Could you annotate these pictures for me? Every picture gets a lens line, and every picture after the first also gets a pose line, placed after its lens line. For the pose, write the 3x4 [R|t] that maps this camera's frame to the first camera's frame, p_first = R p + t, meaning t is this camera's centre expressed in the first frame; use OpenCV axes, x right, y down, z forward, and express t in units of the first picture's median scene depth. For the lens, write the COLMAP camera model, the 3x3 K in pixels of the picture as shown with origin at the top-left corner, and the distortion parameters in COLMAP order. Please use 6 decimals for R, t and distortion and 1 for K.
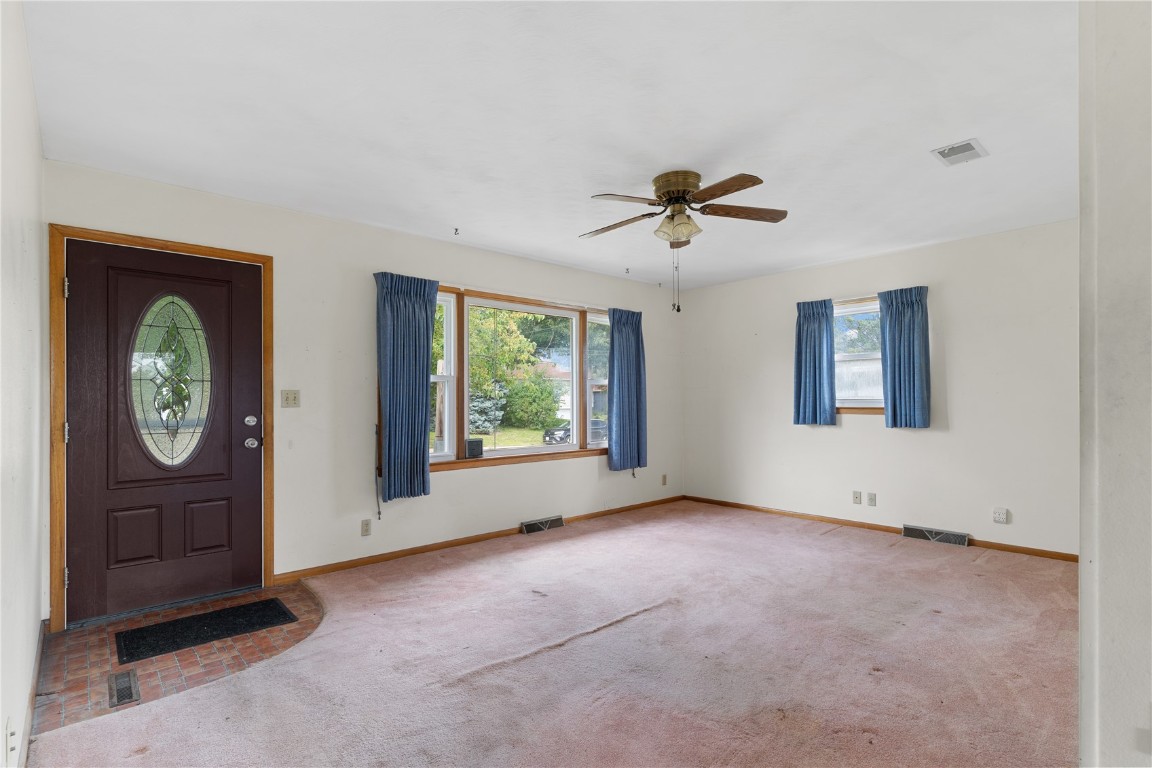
lens RADIAL K [[560.9, 0, 581.1], [0, 560.9, 405.6], [0, 0, 1]] dist [-0.000210, -0.001062]
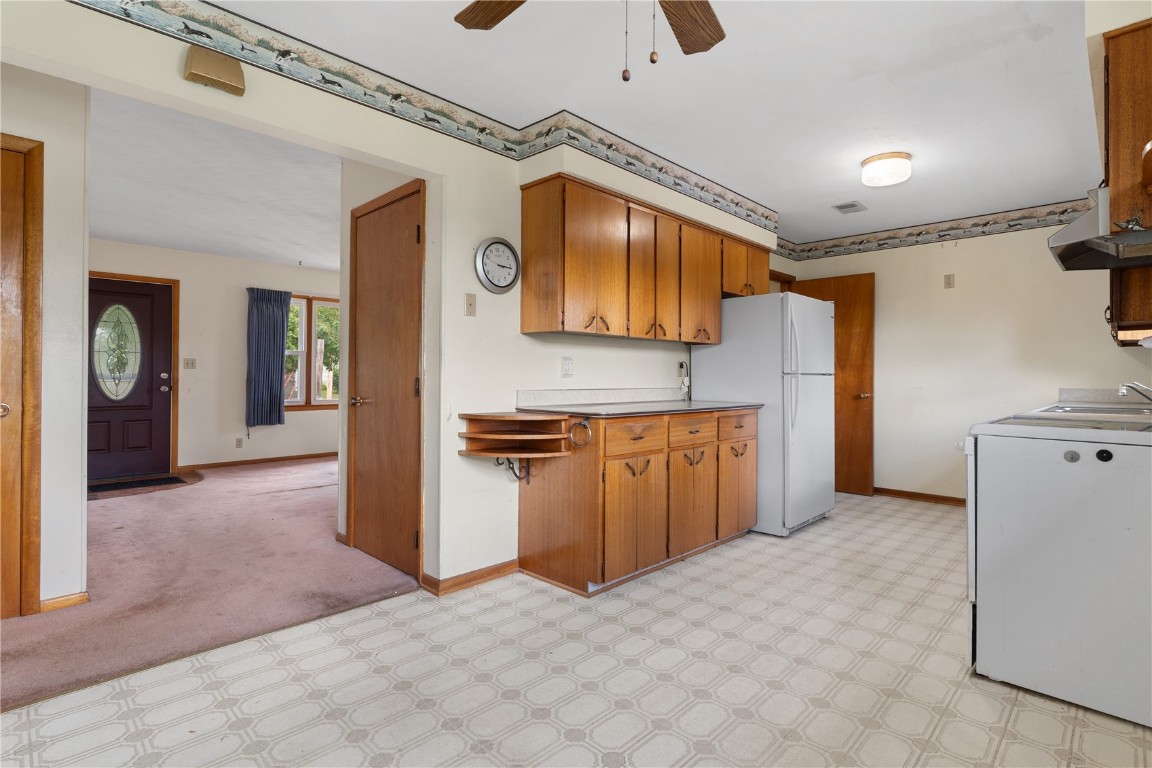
lens RADIAL K [[560.9, 0, 577.3], [0, 560.9, 377.8], [0, 0, 1]] dist [-0.000210, -0.001062]
pose [[0.997088, 0.005056, 0.076092, 0.456964], [-0.004261, 0.999935, -0.010608, 0.038219], [-0.076141, 0.010253, 0.997044, -0.683186]]
